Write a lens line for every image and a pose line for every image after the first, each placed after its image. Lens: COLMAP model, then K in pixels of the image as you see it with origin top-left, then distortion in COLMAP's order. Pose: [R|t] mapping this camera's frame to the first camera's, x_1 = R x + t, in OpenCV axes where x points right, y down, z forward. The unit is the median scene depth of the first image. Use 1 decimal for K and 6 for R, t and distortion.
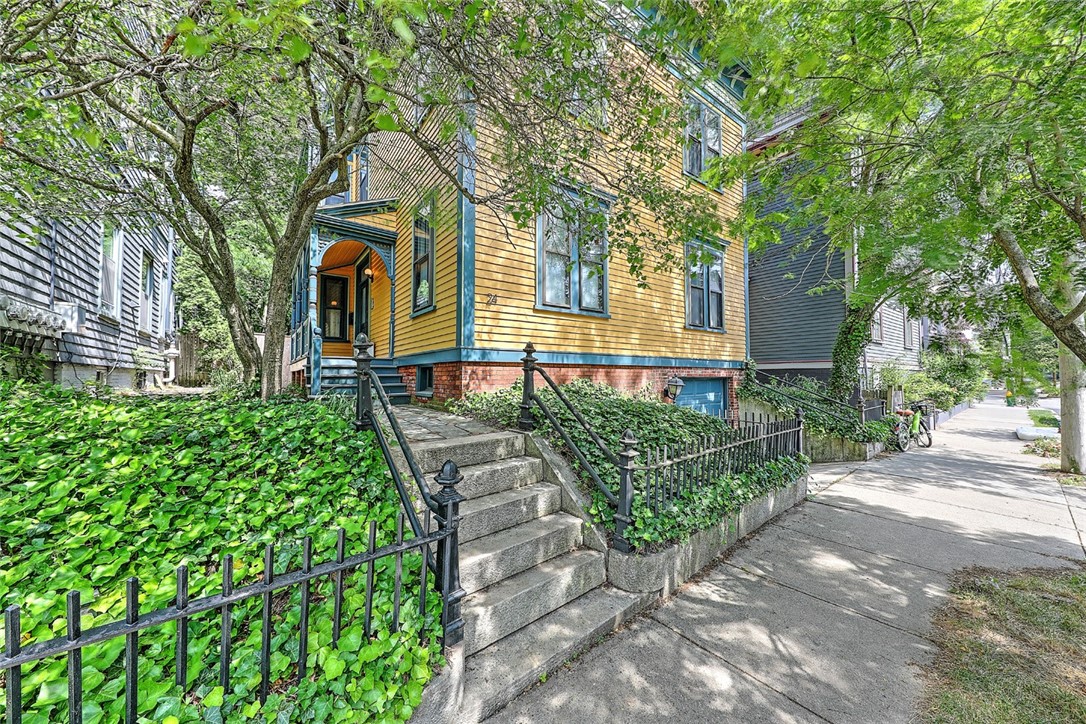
lens RADIAL K [[397.5, 0, 543.0], [0, 397.5, 362.0], [0, 0, 1]] dist [-0.001378, -0.000126]
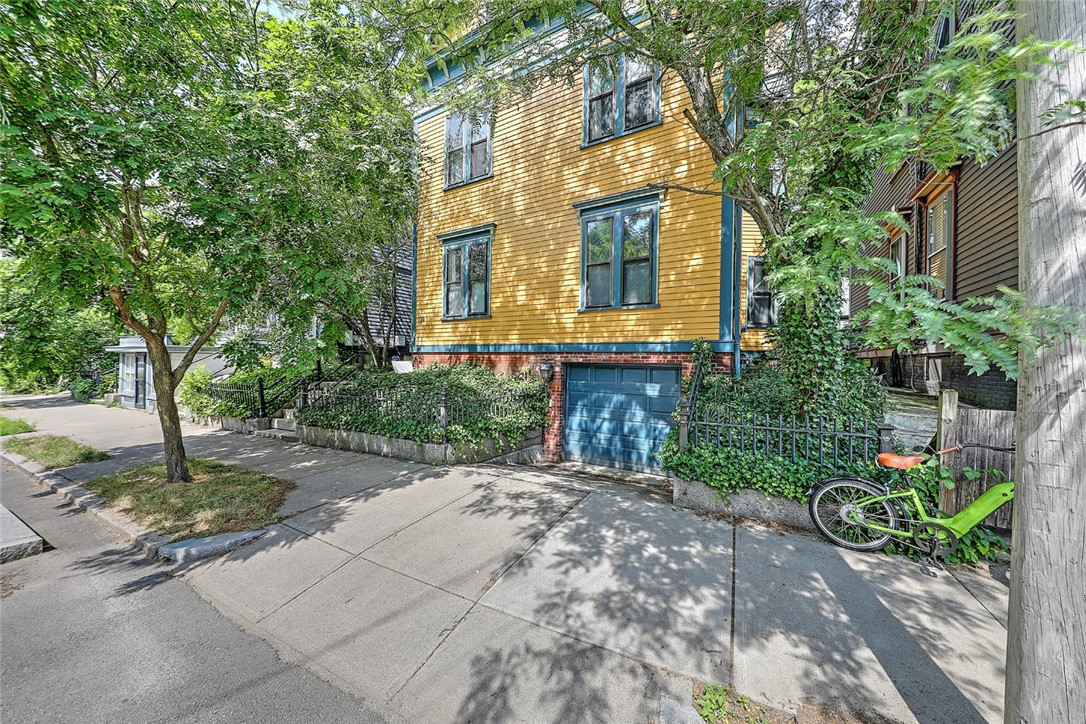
lens RADIAL K [[362.5, 0, 543.0], [0, 362.5, 362.0], [0, 0, 1]] dist [0.000104, 0.000001]
pose [[0.397549, 0.008486, -0.917542, 1.430533], [0.025074, 0.999483, 0.020108, 0.021020], [0.917238, -0.031000, 0.397131, 0.726435]]
